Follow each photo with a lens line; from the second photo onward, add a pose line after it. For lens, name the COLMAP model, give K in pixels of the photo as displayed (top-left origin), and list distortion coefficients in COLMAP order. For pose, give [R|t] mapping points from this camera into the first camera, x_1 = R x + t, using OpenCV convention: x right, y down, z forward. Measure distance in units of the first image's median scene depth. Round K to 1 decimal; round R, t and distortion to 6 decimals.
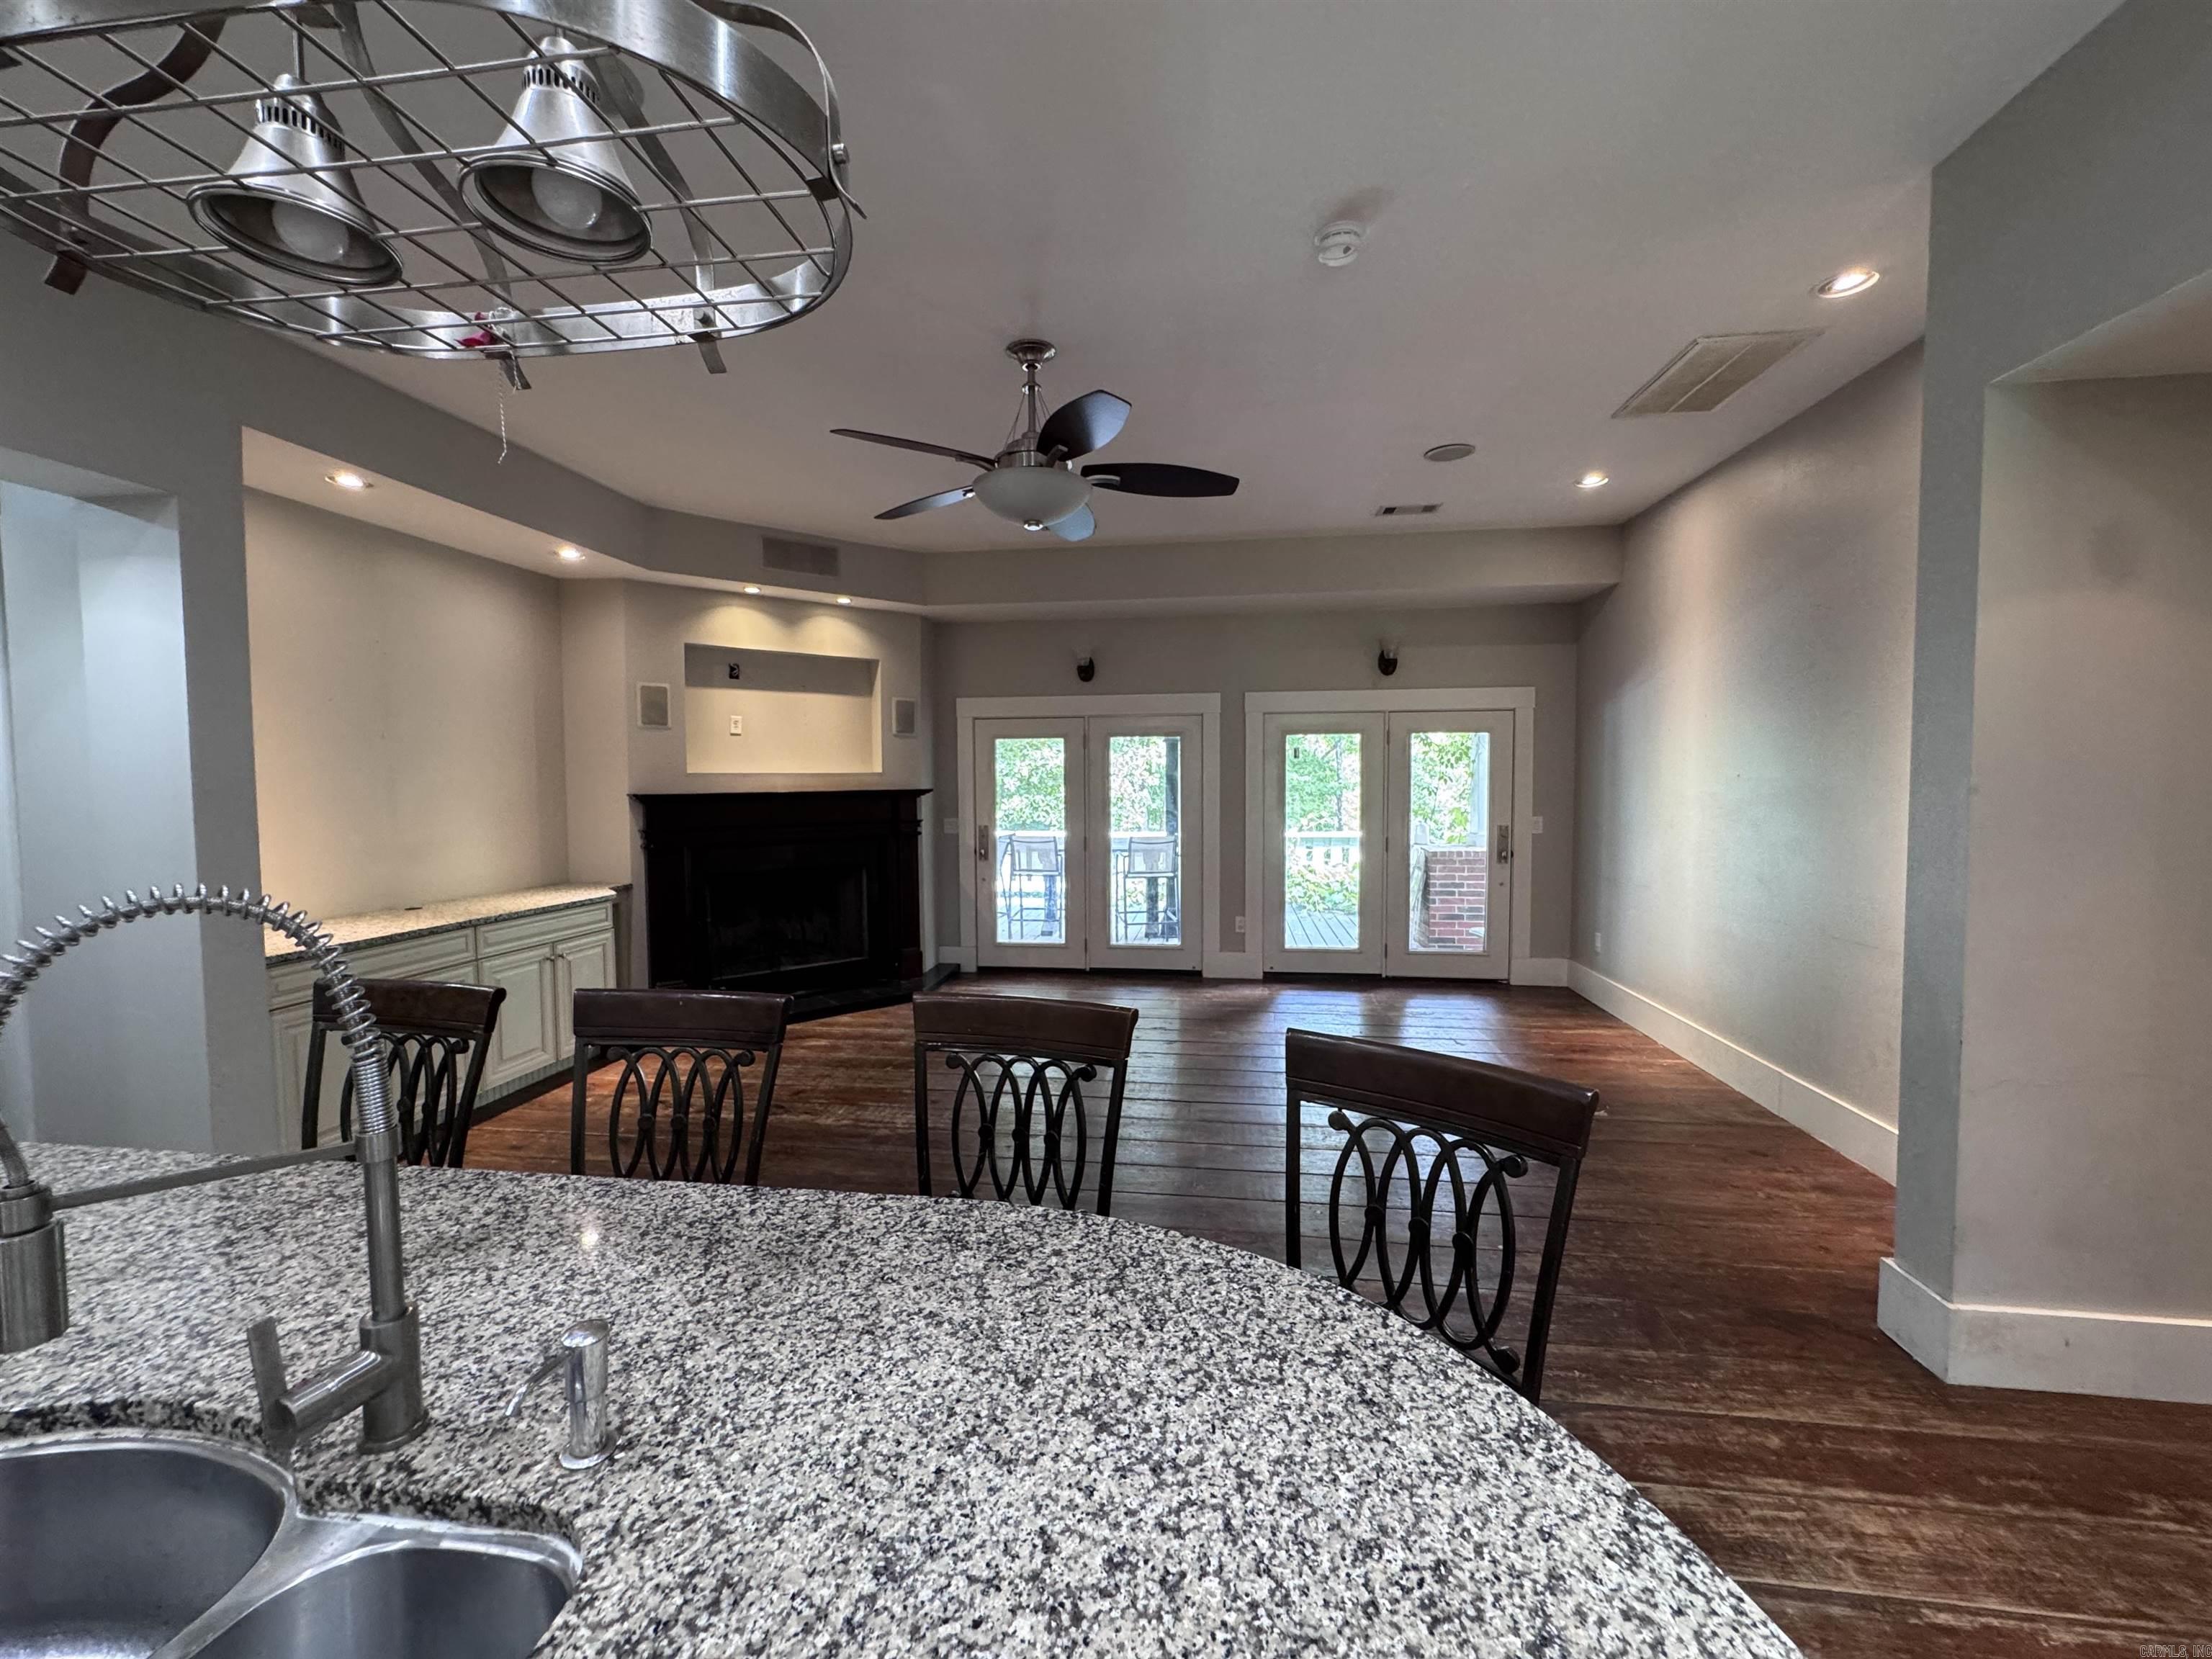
lens RADIAL K [[887.1, 0, 1108.1], [0, 887.1, 830.8], [0, 0, 1]] dist [-0.003152, 0.000603]
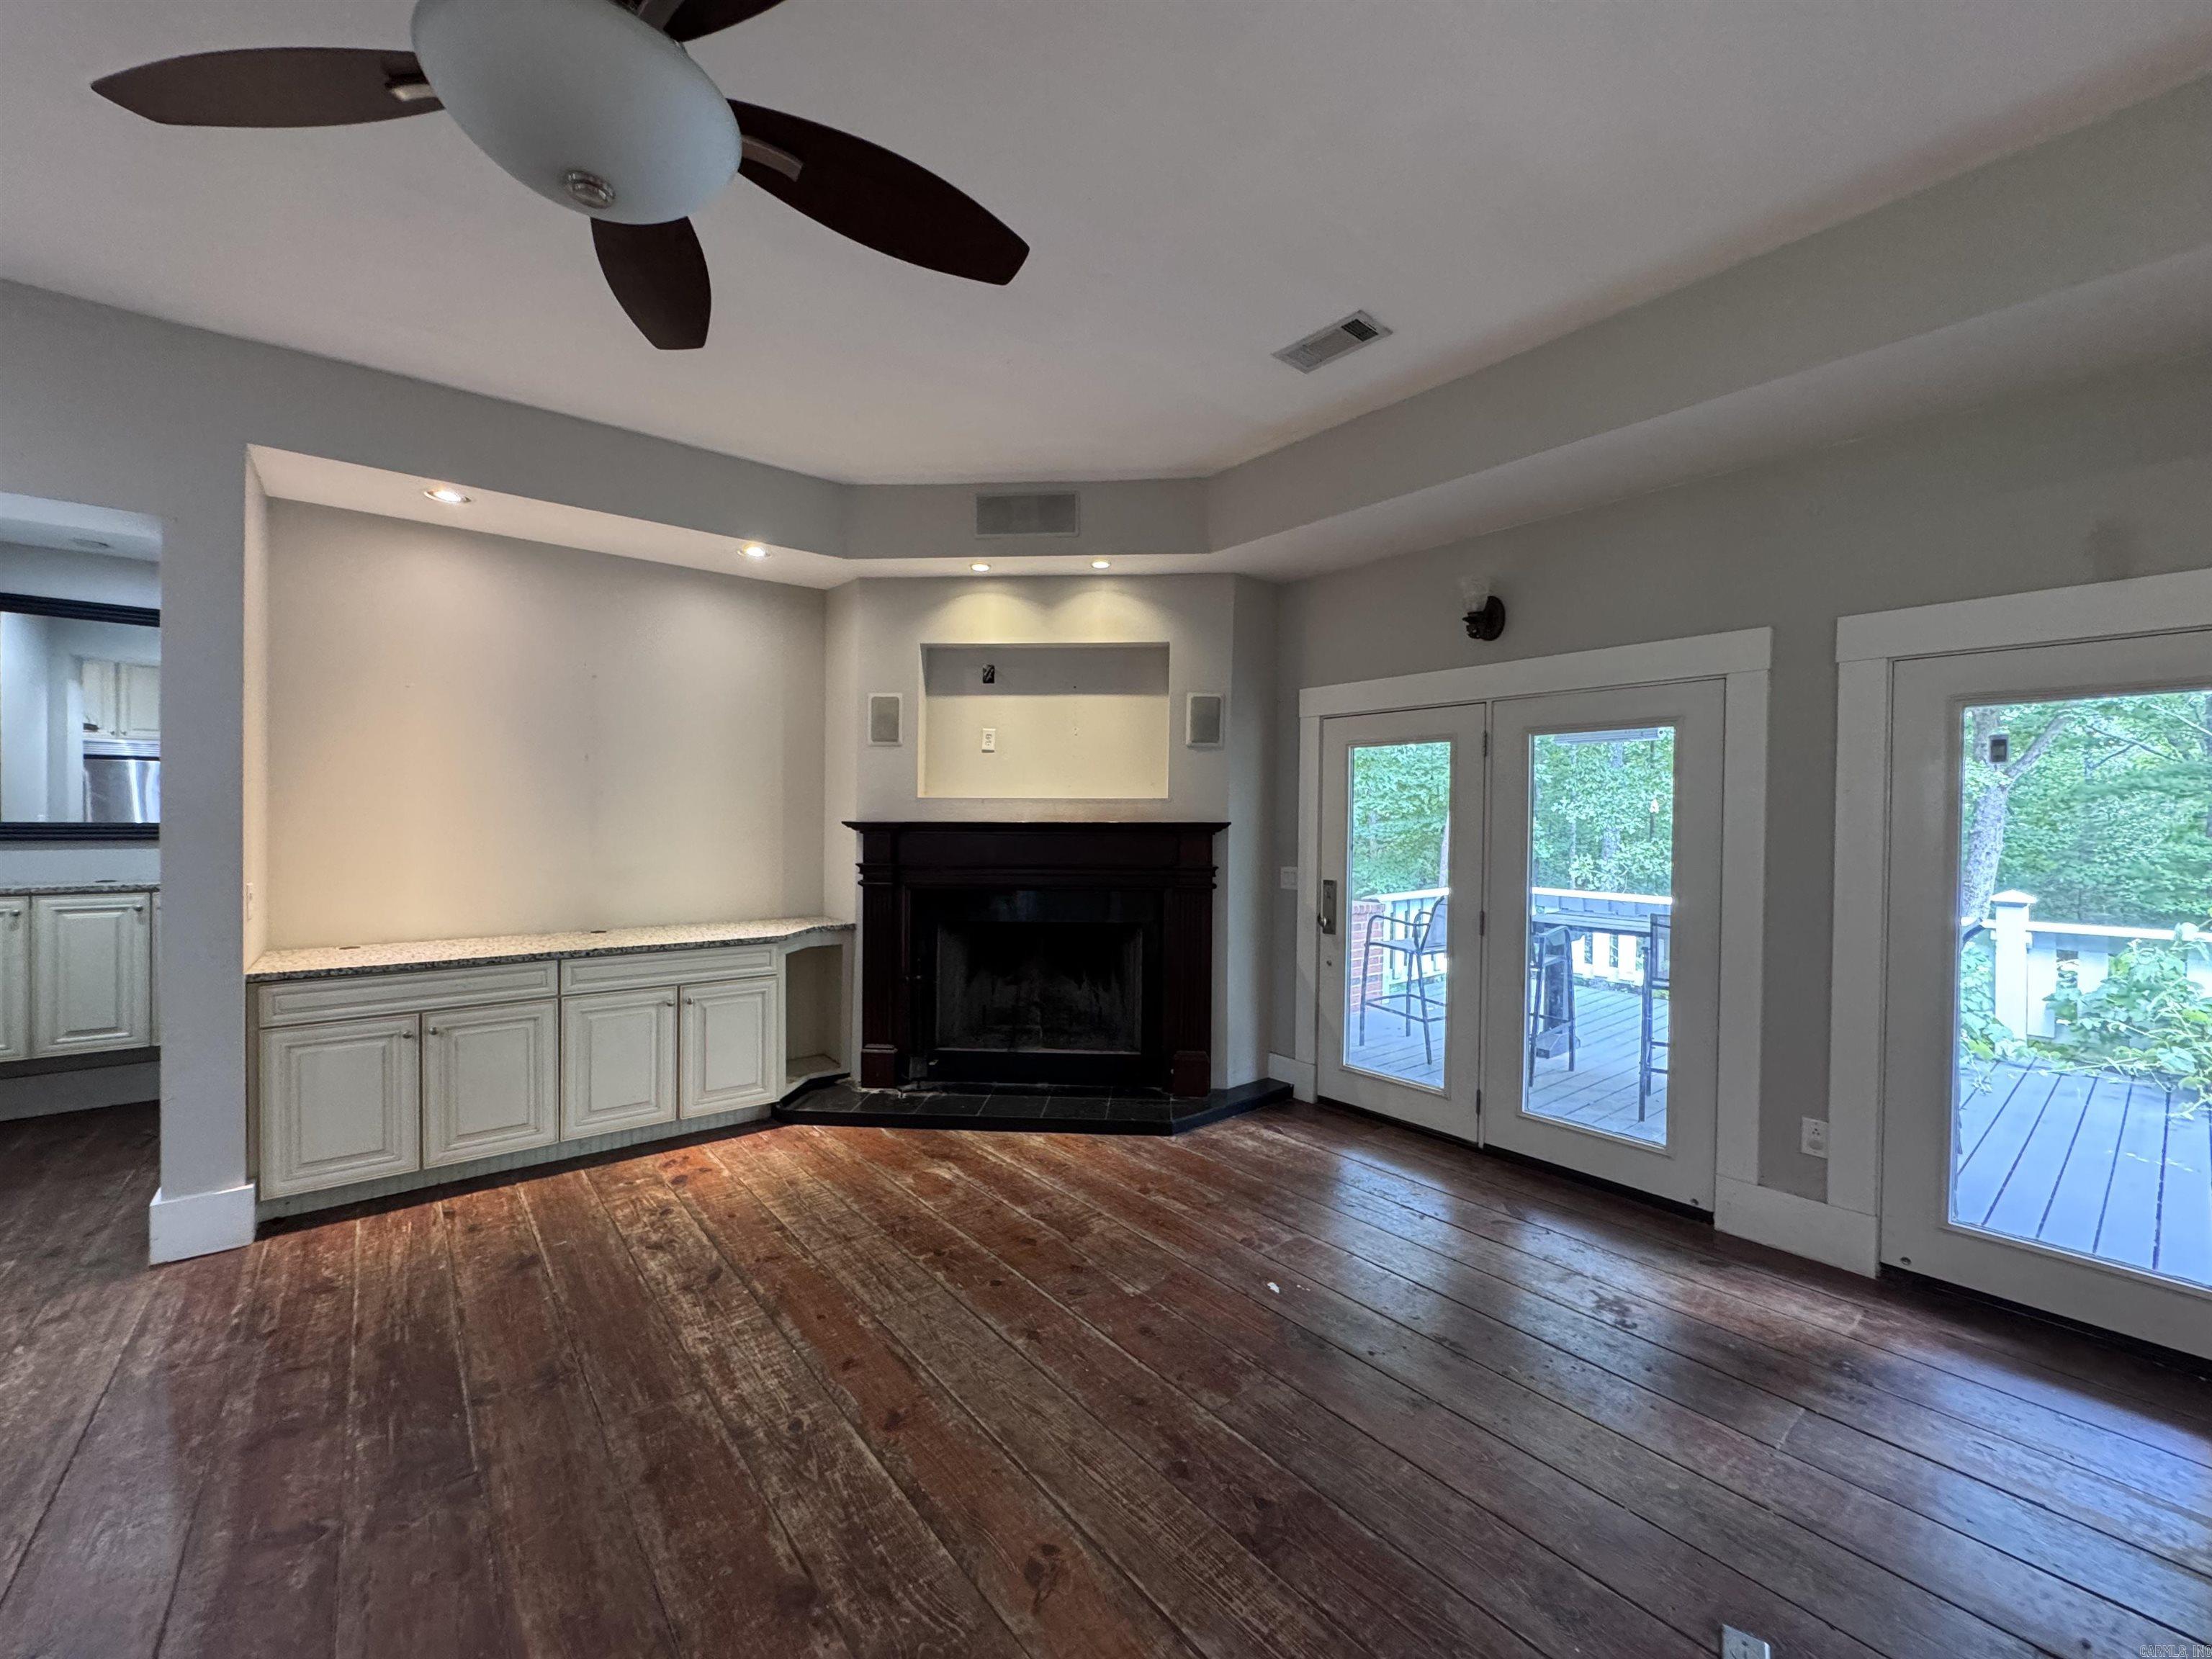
lens RADIAL K [[887.1, 0, 1106.1], [0, 887.1, 831.3], [0, 0, 1]] dist [-0.003152, 0.000603]
pose [[0.727356, 0.022946, -0.685876, 0.212290], [-0.050785, 0.998500, -0.020451, -0.022904], [0.684378, 0.049708, 0.727431, 0.468678]]
